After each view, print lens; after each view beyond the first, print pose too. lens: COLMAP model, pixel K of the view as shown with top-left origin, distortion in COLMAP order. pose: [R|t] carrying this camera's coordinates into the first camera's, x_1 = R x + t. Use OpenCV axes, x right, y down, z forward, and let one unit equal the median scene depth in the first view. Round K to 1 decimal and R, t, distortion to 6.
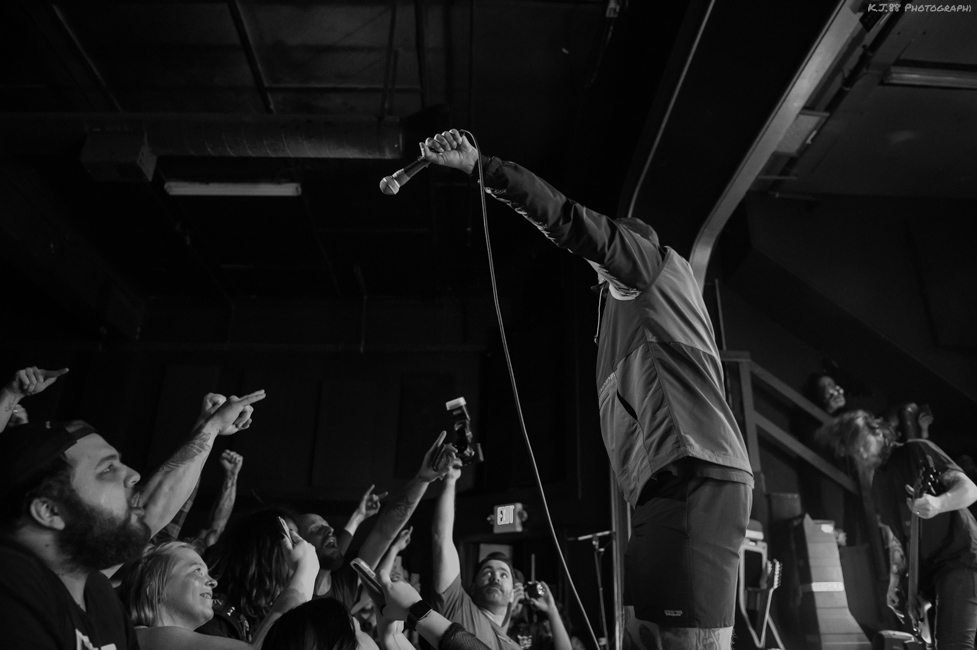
lens RADIAL K [[667.6, 0, 488.5], [0, 667.6, 325.0], [0, 0, 1]] dist [-0.060028, 0.001255]
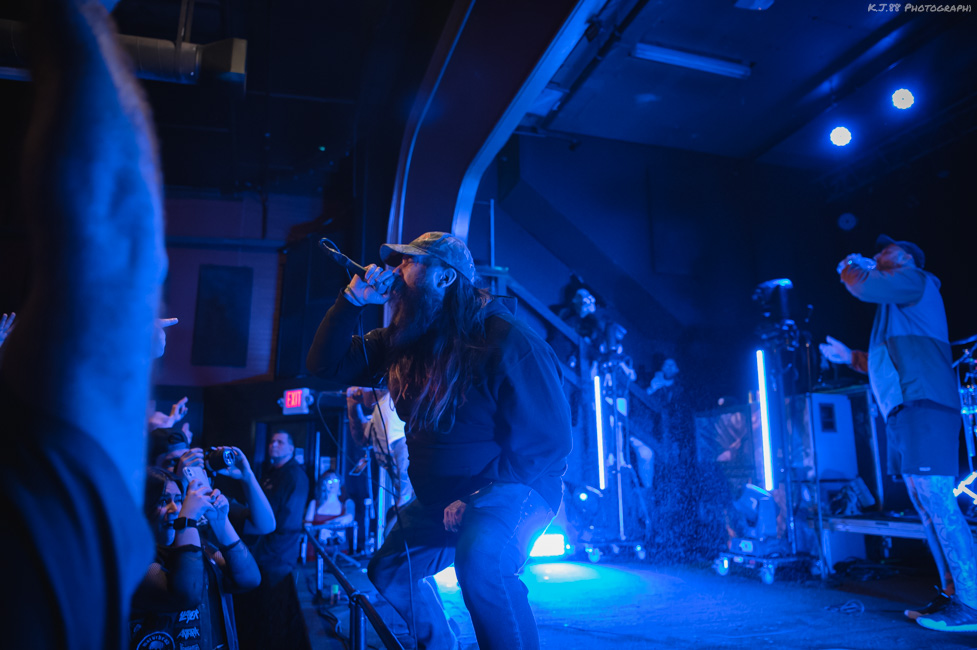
lens RADIAL K [[680.3, 0, 475.8], [0, 680.3, 320.9], [0, 0, 1]] dist [-0.064134, 0.001730]
pose [[0.966825, 0.032823, 0.253323, 0.031673], [-0.077276, 0.982824, 0.167585, -0.064172], [-0.243471, -0.181601, 0.952756, -0.152393]]
